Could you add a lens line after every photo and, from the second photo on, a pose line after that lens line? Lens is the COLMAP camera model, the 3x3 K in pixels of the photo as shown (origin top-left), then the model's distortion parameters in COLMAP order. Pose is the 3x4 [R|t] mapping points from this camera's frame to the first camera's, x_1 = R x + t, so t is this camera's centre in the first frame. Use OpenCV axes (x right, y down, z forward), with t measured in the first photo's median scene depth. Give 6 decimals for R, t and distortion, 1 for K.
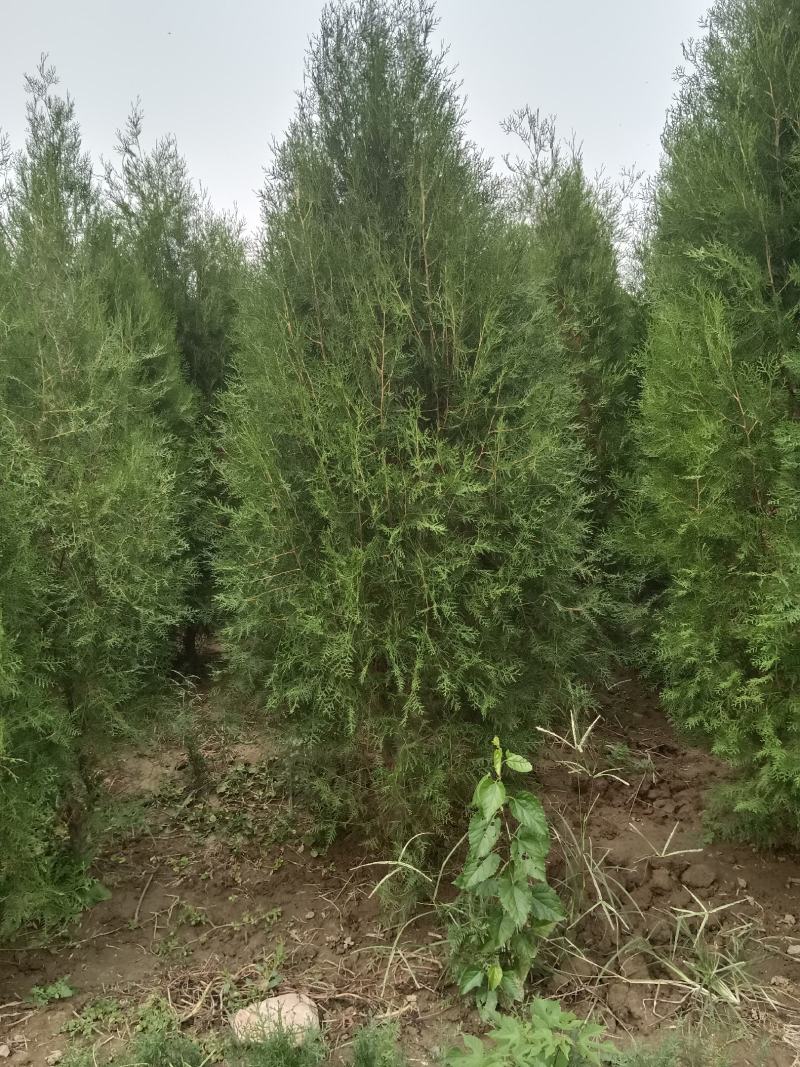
lens RADIAL K [[873.5, 0, 400.0], [0, 873.5, 533.5], [0, 0, 1]] dist [-0.001640, -0.113730]
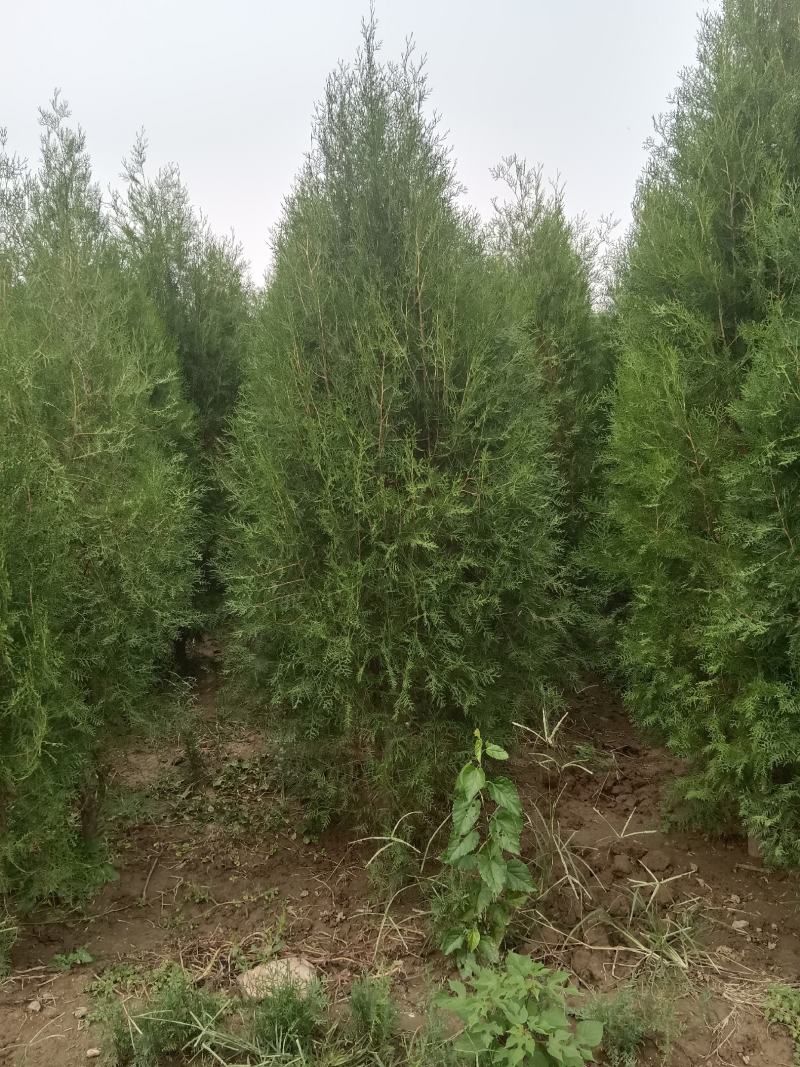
lens RADIAL K [[873.5, 0, 400.0], [0, 873.5, 533.5], [0, 0, 1]] dist [-0.001640, -0.113730]
pose [[0.999440, 0.016934, 0.028861, -0.024727], [-0.016627, 0.999803, -0.010853, -0.008115], [-0.029039, 0.010367, 0.999525, -0.122994]]
